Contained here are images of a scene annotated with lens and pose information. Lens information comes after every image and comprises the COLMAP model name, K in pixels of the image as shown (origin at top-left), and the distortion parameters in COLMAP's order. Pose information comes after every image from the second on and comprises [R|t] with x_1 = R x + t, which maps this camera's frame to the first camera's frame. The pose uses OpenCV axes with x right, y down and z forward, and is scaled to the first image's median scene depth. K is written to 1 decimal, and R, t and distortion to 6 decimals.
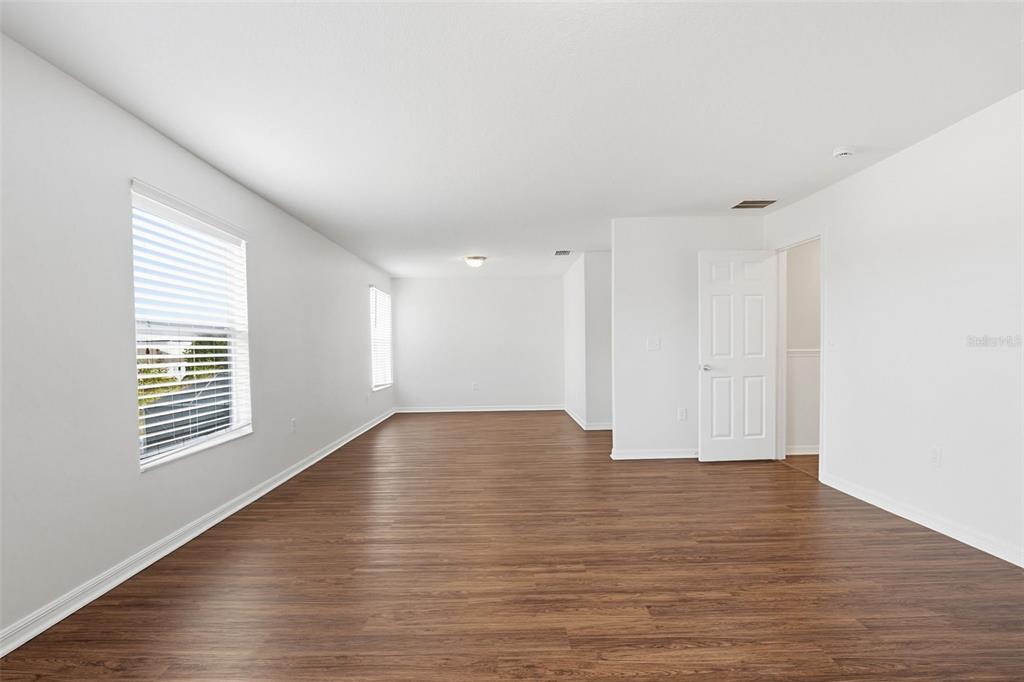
lens RADIAL K [[554.6, 0, 512.0], [0, 554.6, 341.0], [0, 0, 1]] dist [-0.017914, -0.000354]
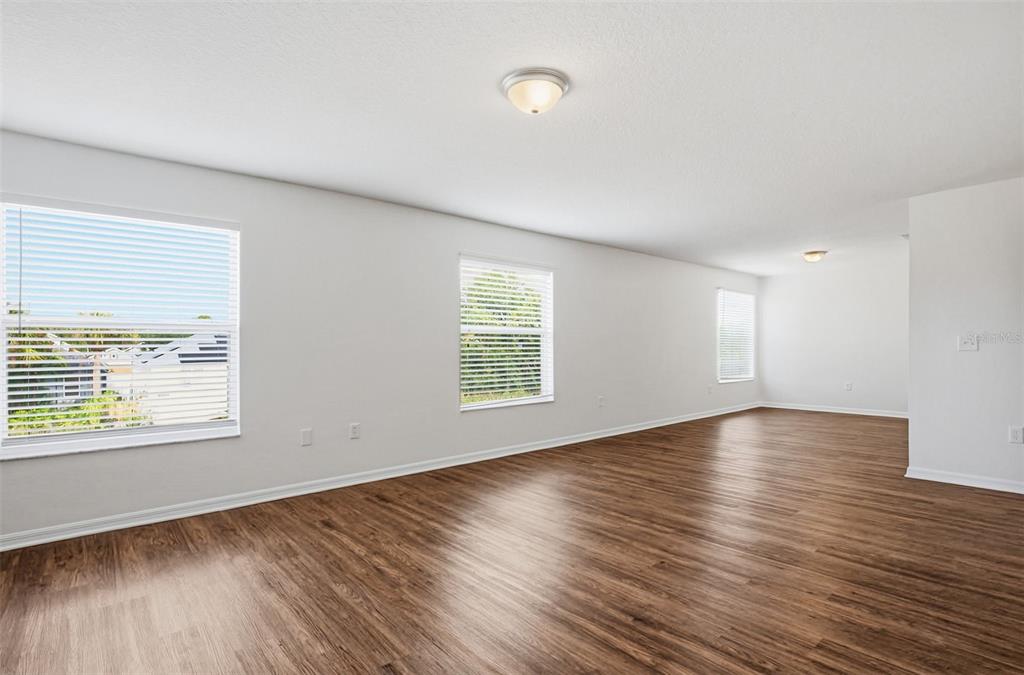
lens RADIAL K [[528.7, 0, 512.0], [0, 528.7, 337.5], [0, 0, 1]] dist [-0.024937, 0.000288]
pose [[0.638751, 0.003312, -0.769406, 0.572063], [0.001892, 0.999981, 0.005875, -0.014330], [0.769411, -0.005209, 0.638733, 0.002717]]
